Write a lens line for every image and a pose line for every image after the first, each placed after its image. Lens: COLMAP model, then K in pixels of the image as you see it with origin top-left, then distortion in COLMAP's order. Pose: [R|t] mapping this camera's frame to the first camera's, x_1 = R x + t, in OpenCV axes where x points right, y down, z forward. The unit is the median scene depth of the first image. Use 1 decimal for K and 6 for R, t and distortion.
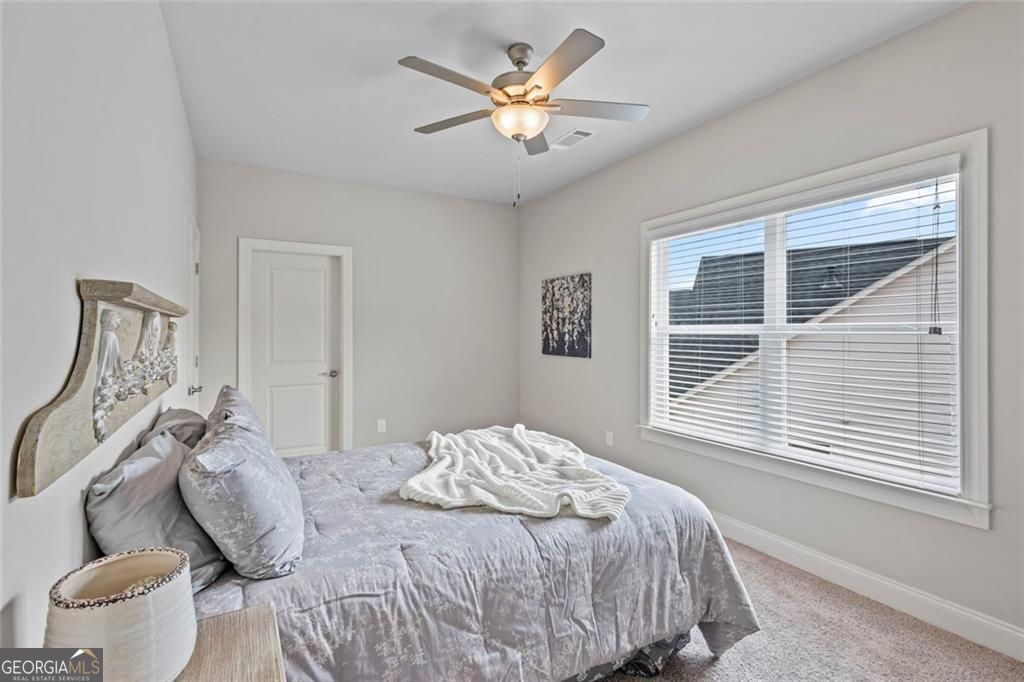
lens RADIAL K [[476.2, 0, 511.8], [0, 476.2, 336.4], [0, 0, 1]] dist [-0.000560, 0.000027]
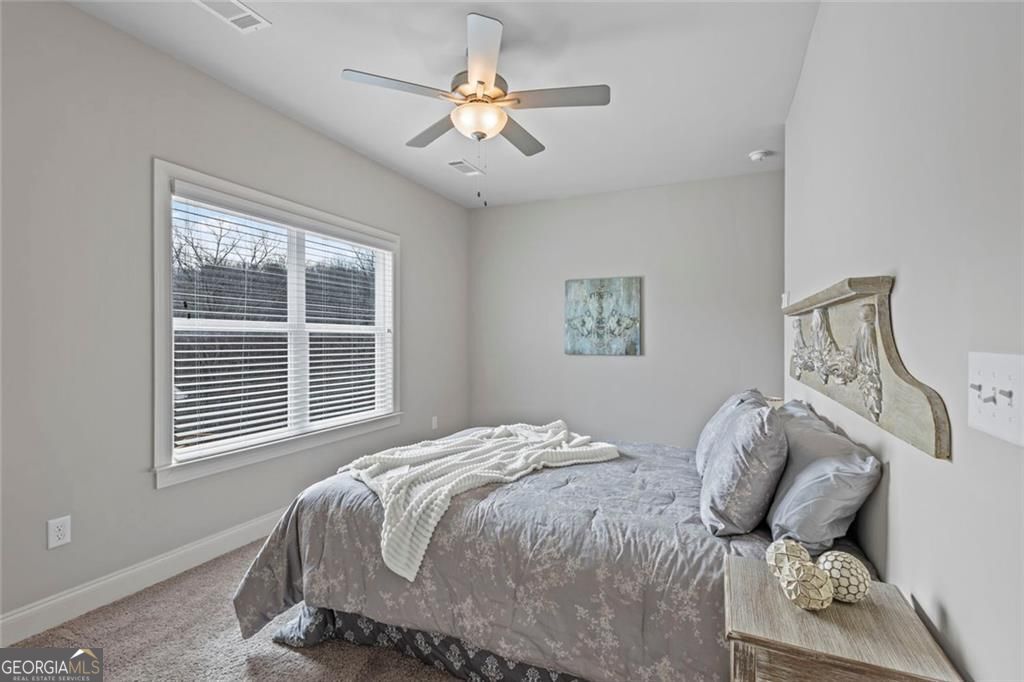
lens RADIAL K [[476.2, 0, 511.8], [0, 476.2, 336.4], [0, 0, 1]] dist [-0.000560, 0.000027]
pose [[-0.595963, -0.018651, 0.802795, -1.659714], [-0.017277, 0.999797, 0.010402, -0.034216], [-0.802826, -0.007670, -0.596164, 3.042665]]
